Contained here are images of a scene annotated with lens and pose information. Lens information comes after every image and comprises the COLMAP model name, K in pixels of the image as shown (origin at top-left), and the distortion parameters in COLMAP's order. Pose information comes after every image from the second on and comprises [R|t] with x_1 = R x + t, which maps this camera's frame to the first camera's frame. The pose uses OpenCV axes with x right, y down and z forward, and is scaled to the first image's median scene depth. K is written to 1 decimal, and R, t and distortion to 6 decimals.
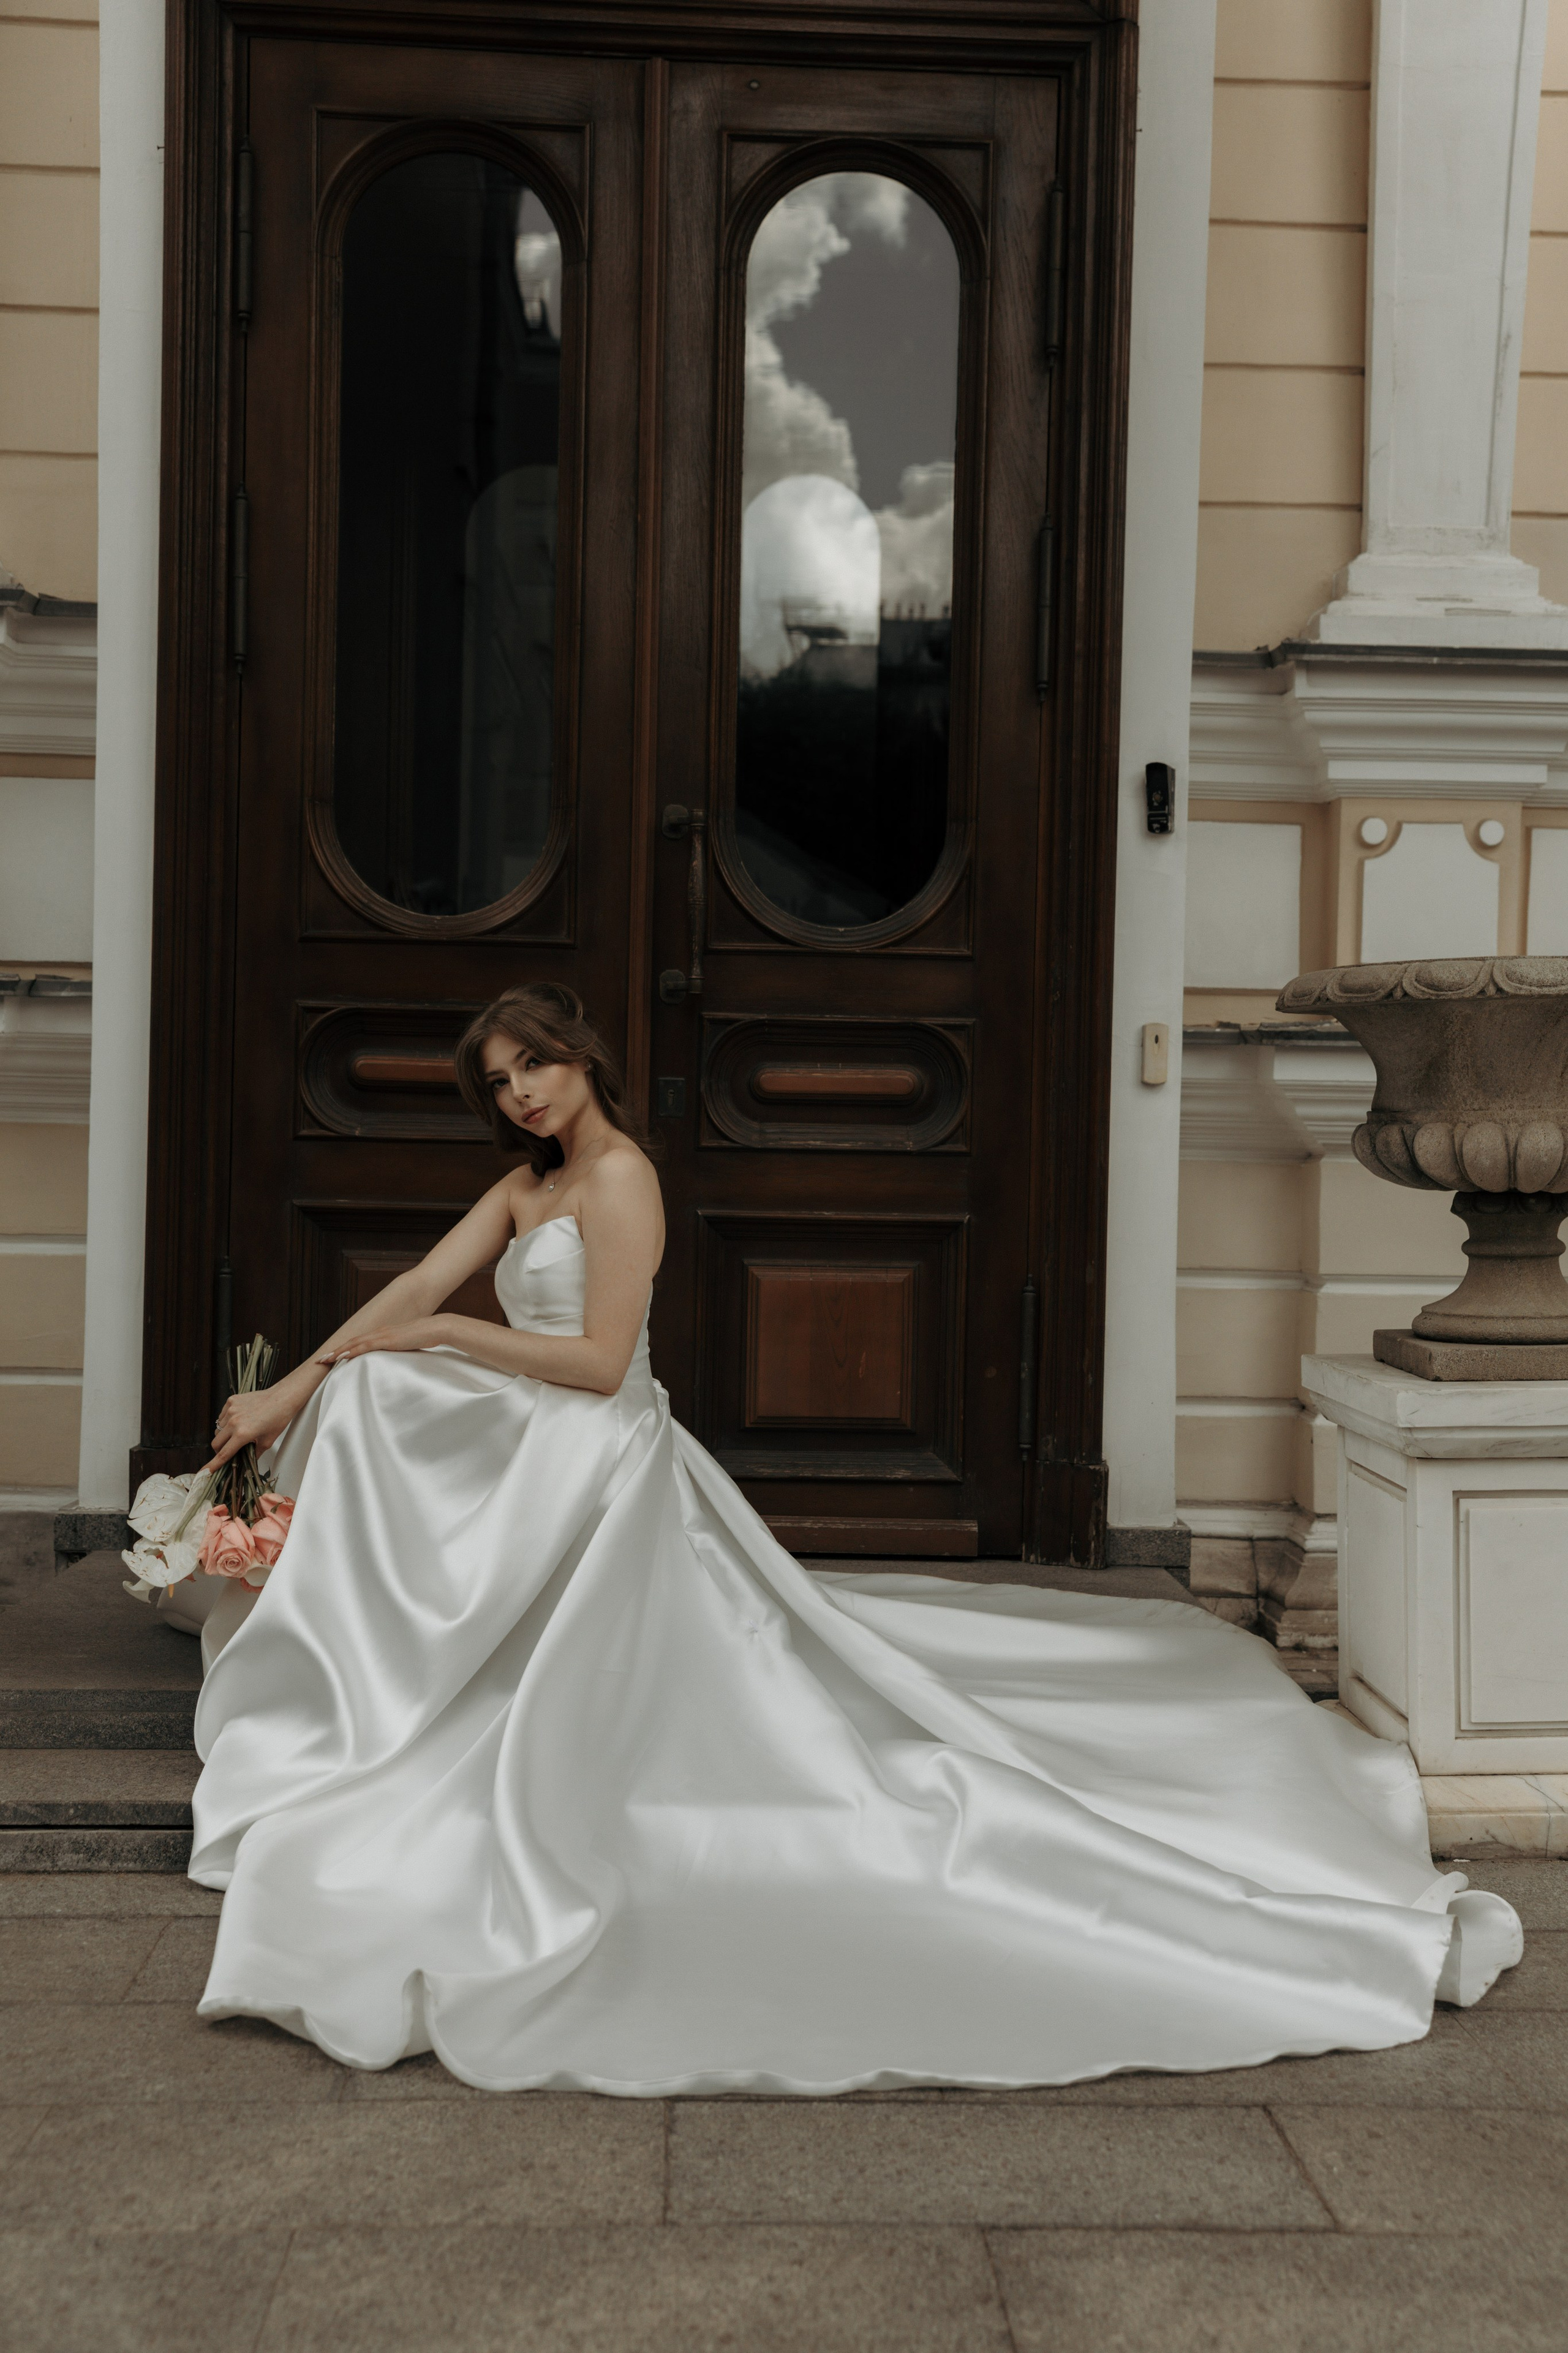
lens RADIAL K [[2556.8, 0, 806.7], [0, 2556.8, 1156.0], [0, 0, 1]] dist [0.084470, 0.000000]
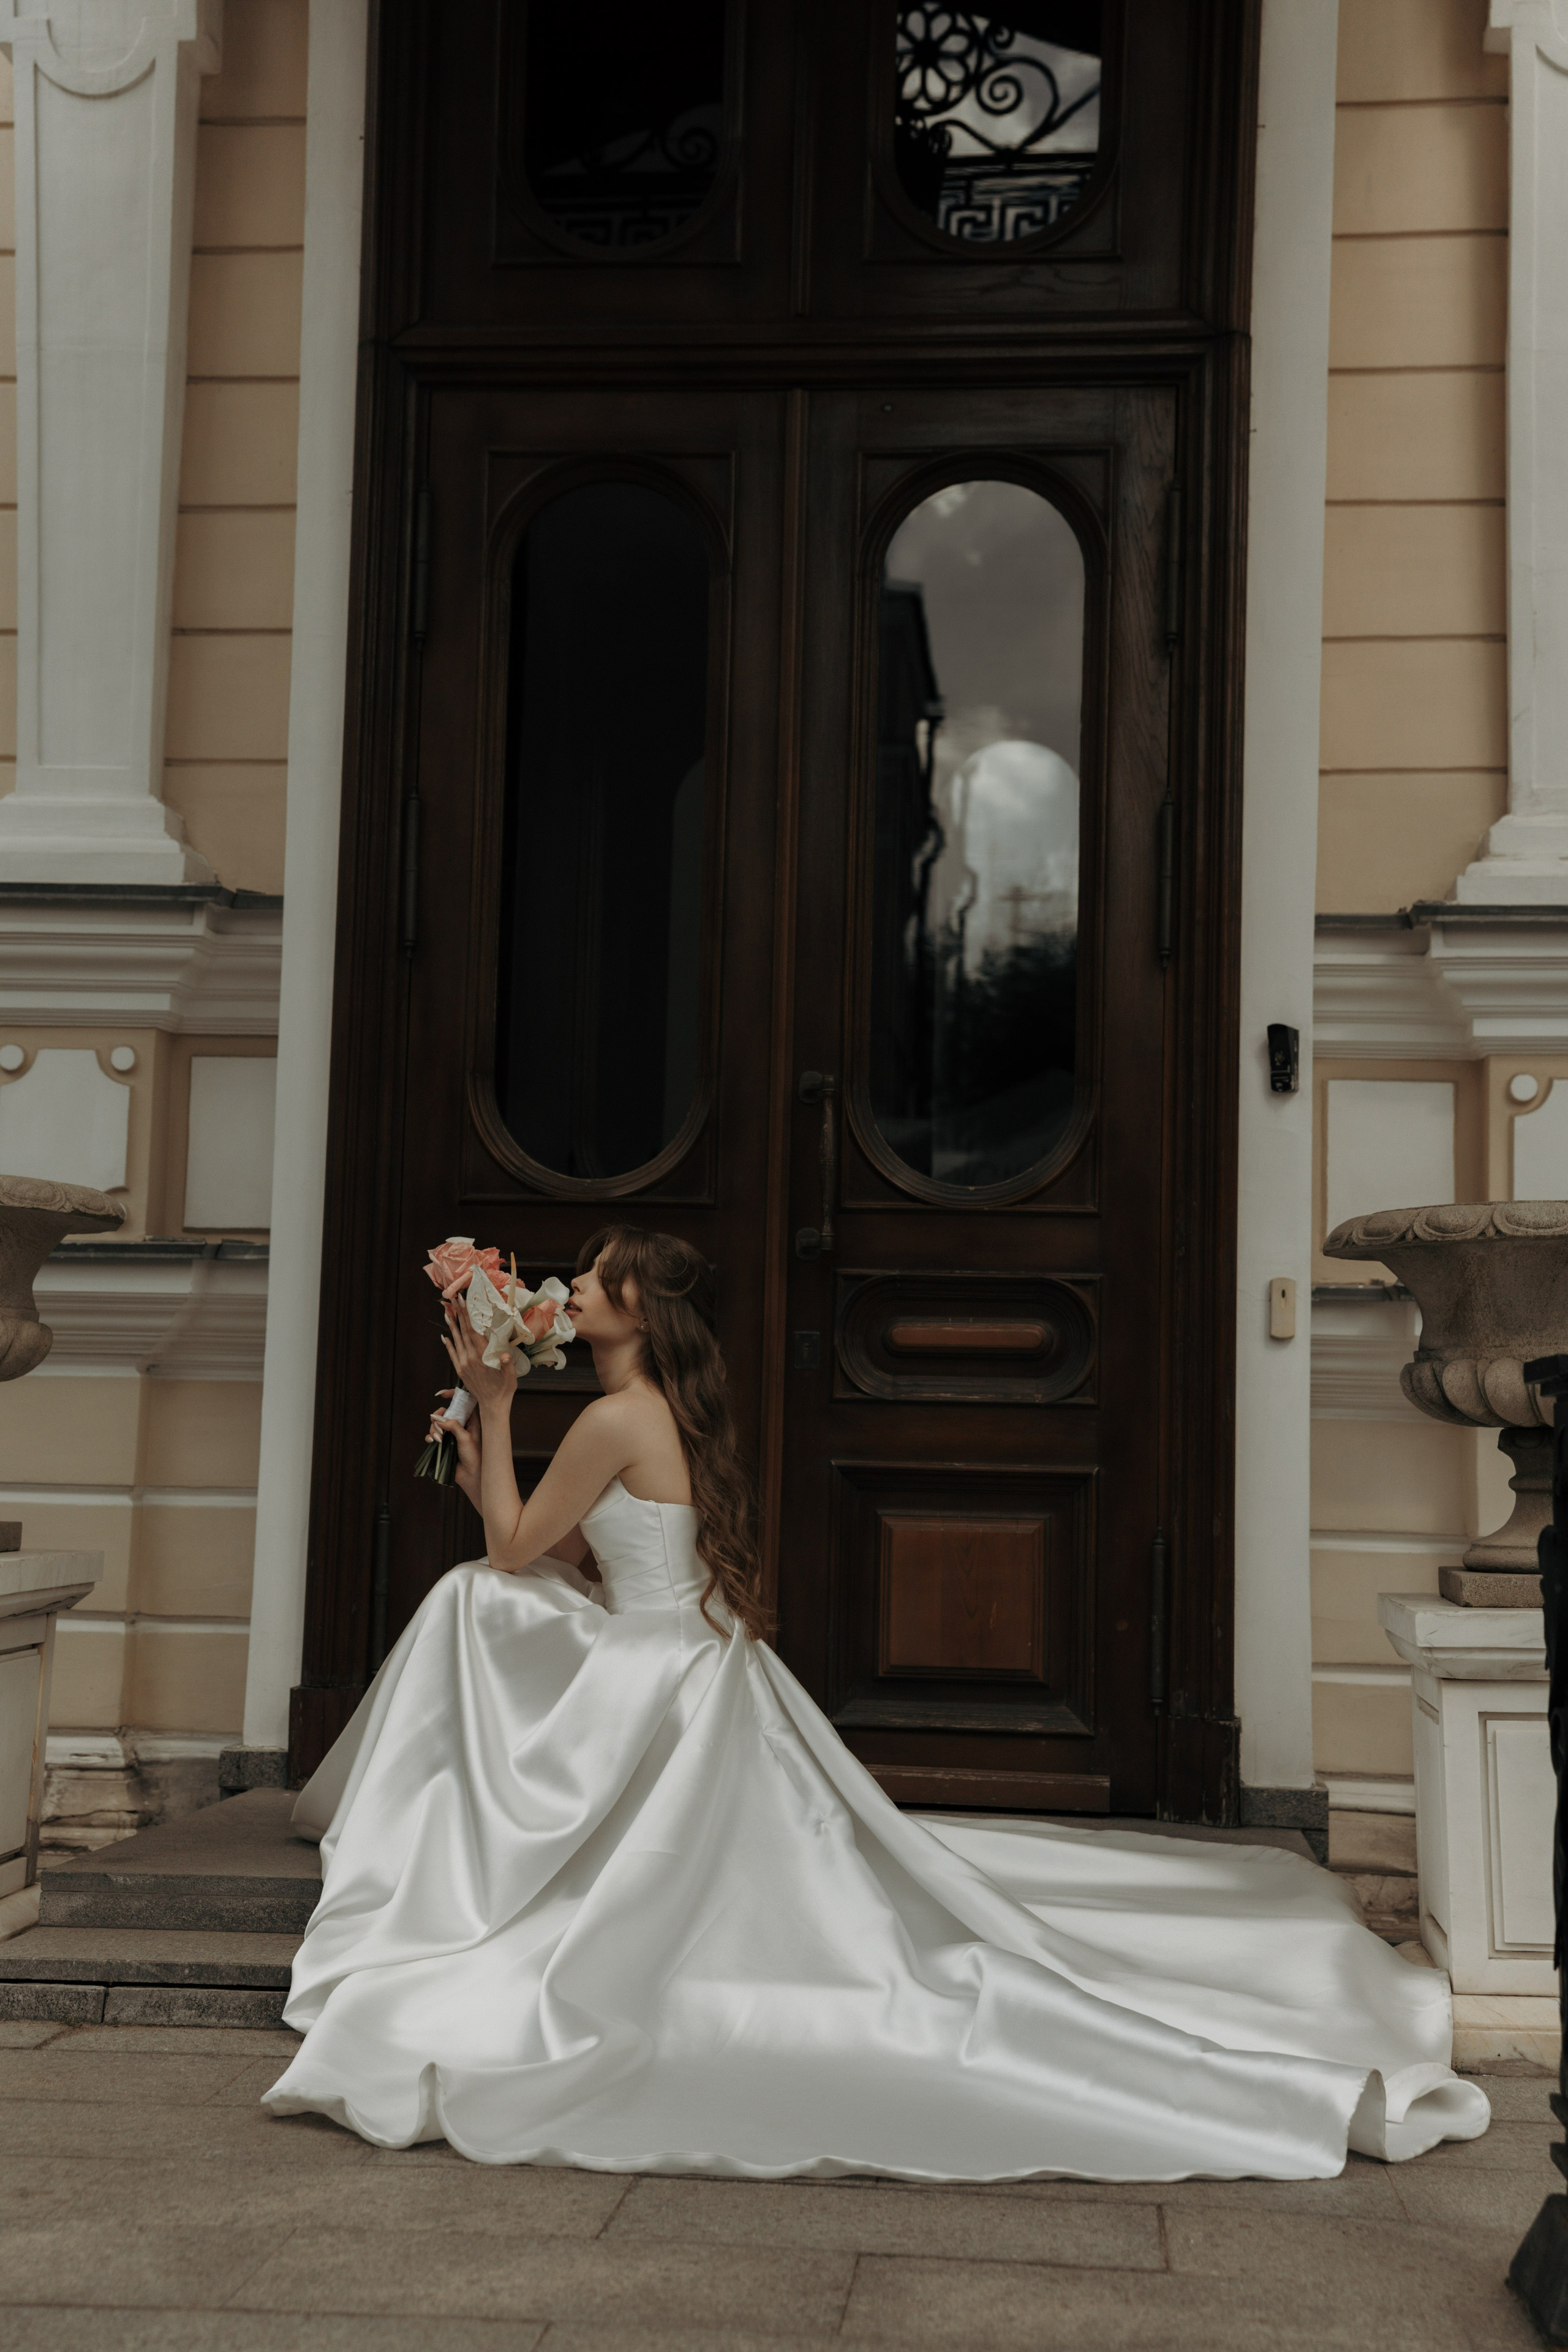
lens RADIAL K [[3022.0, 0, 794.7], [0, 3022.0, 1160.5], [0, 0, 1]] dist [0.166751, 0.000000]
pose [[0.990147, -0.010567, -0.139634, 0.114426], [-0.004406, 0.994304, -0.106487, 0.030896], [0.139964, 0.106053, 0.984461, -0.214462]]
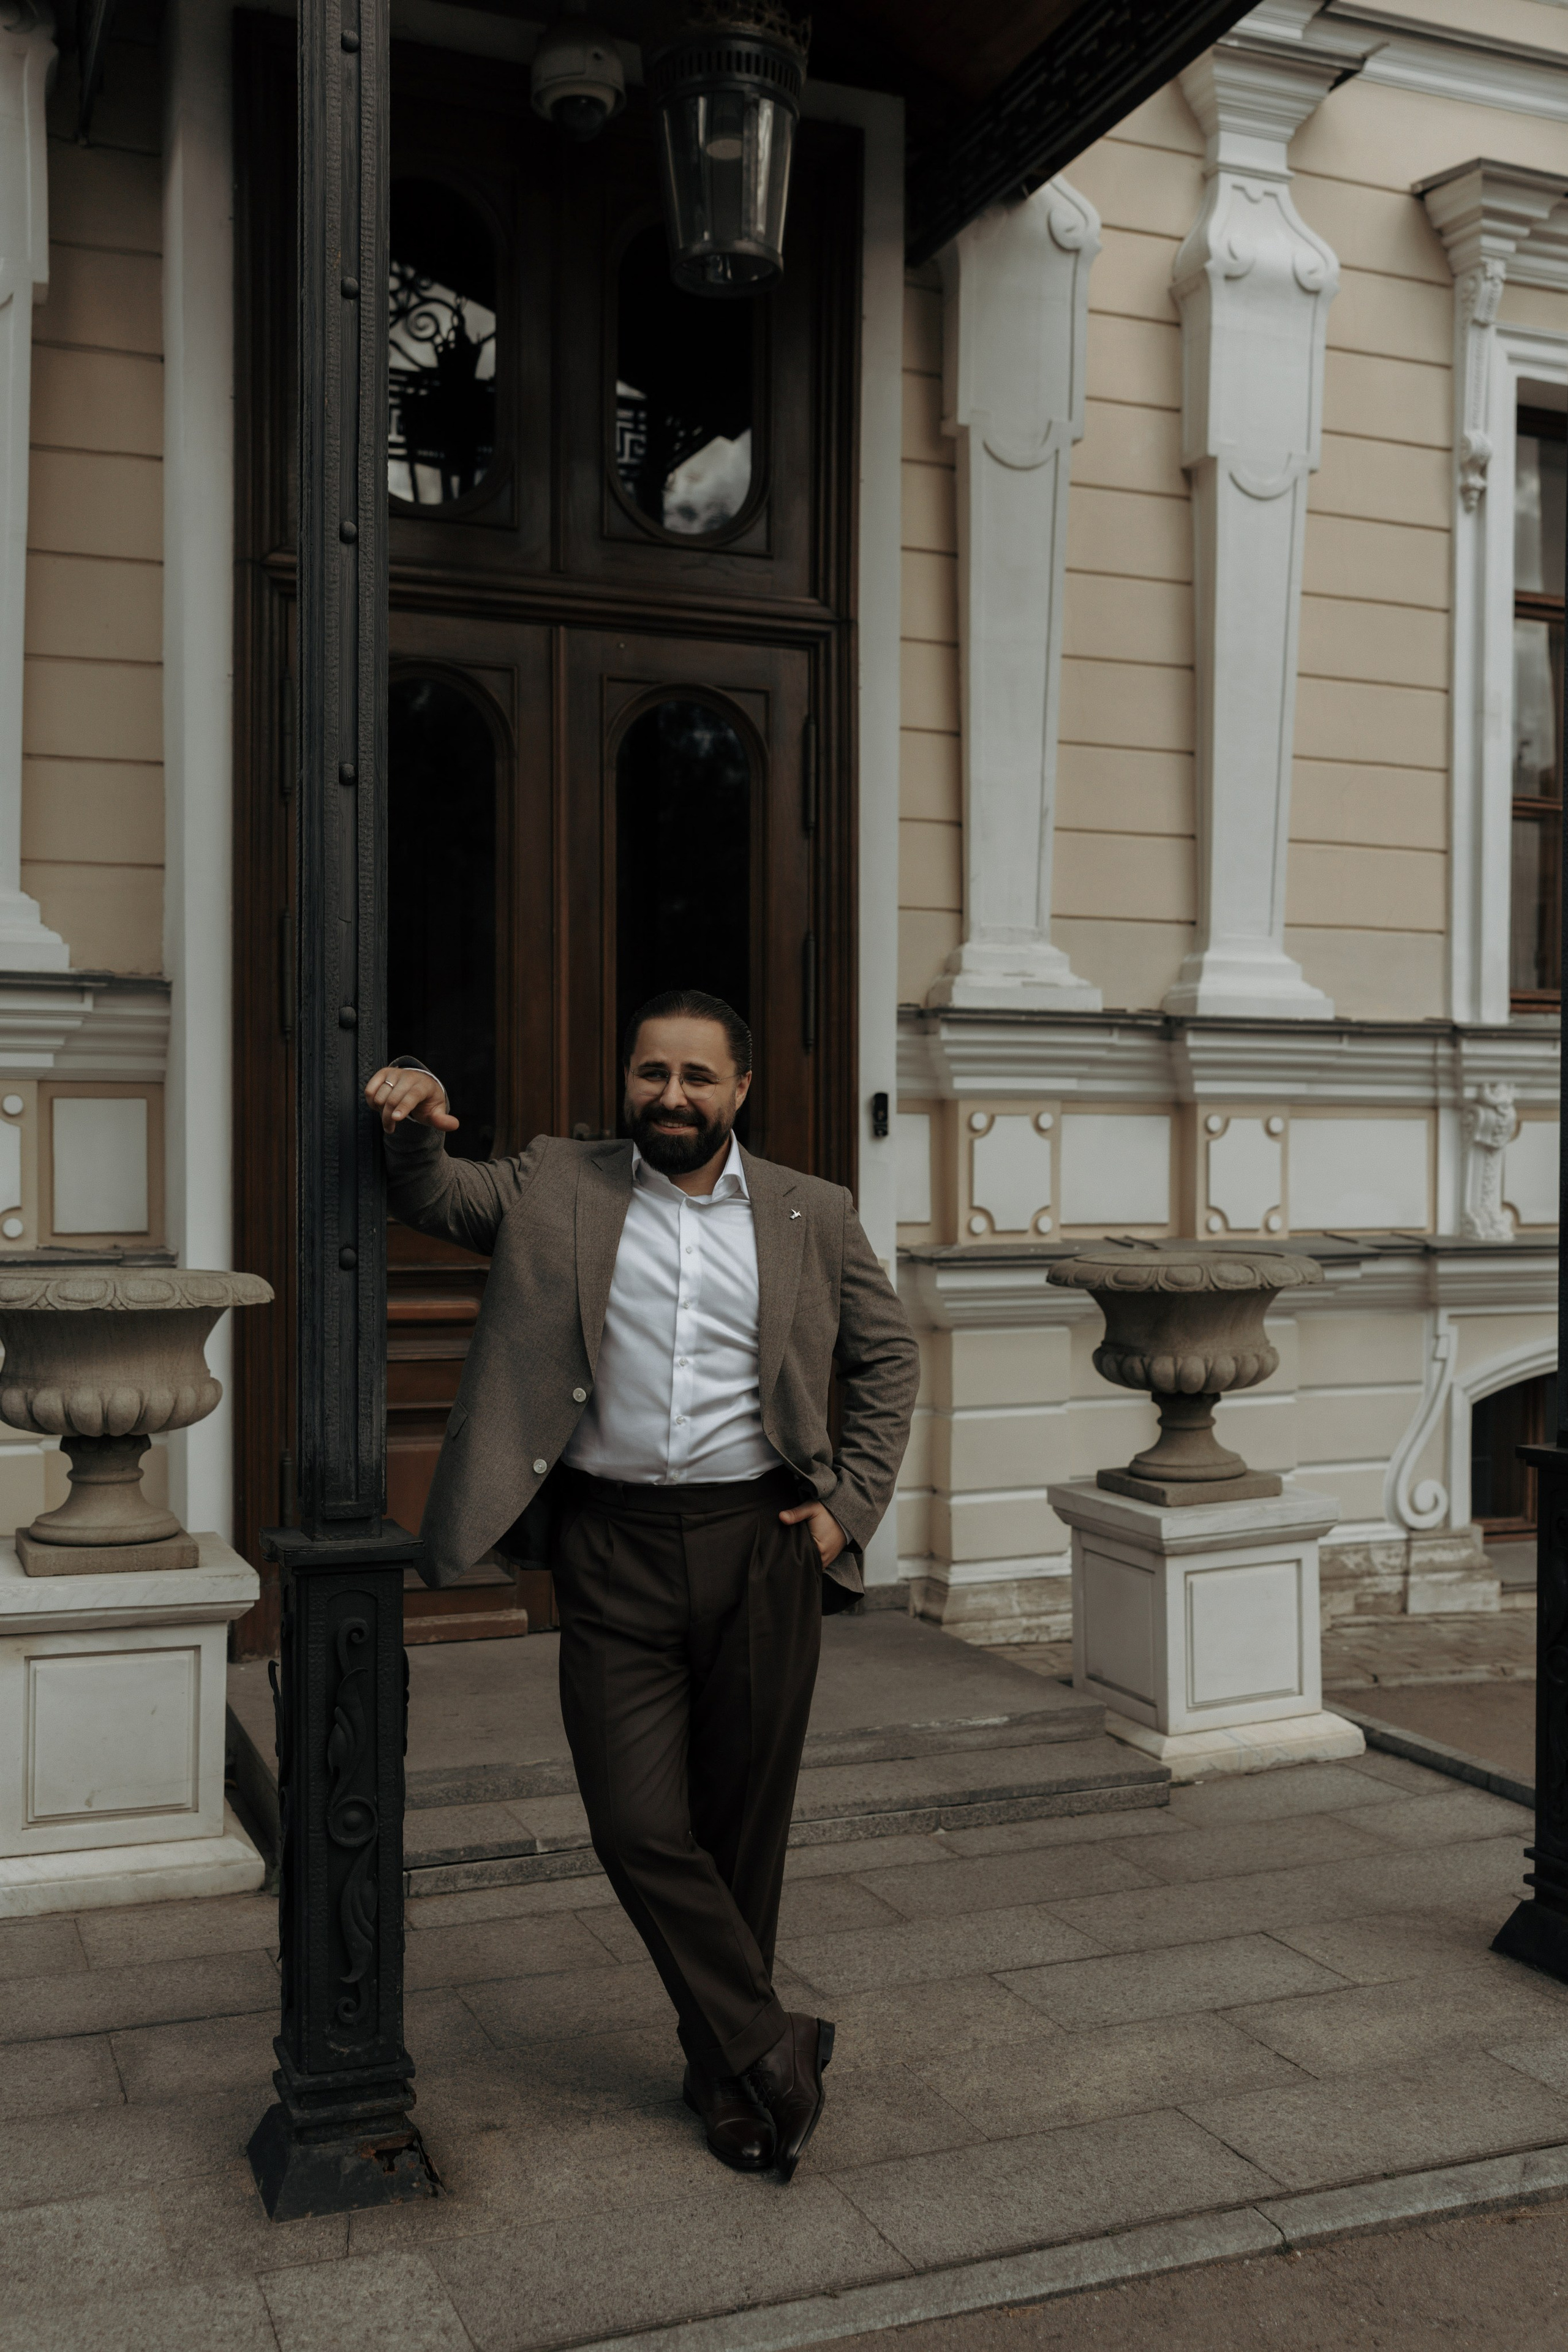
lens RADIAL K [[2161.0, 0, 708.3], [0, 2161.0, 1197.9], [0, 0, 1]] dist [0.008549, 0.000000]
pose [[0.948080, -0.027147, 0.316871, -0.378031], [0.023200, 0.999599, 0.016226, -0.113052], [-0.317184, -0.008032, 0.948330, -0.203642]]
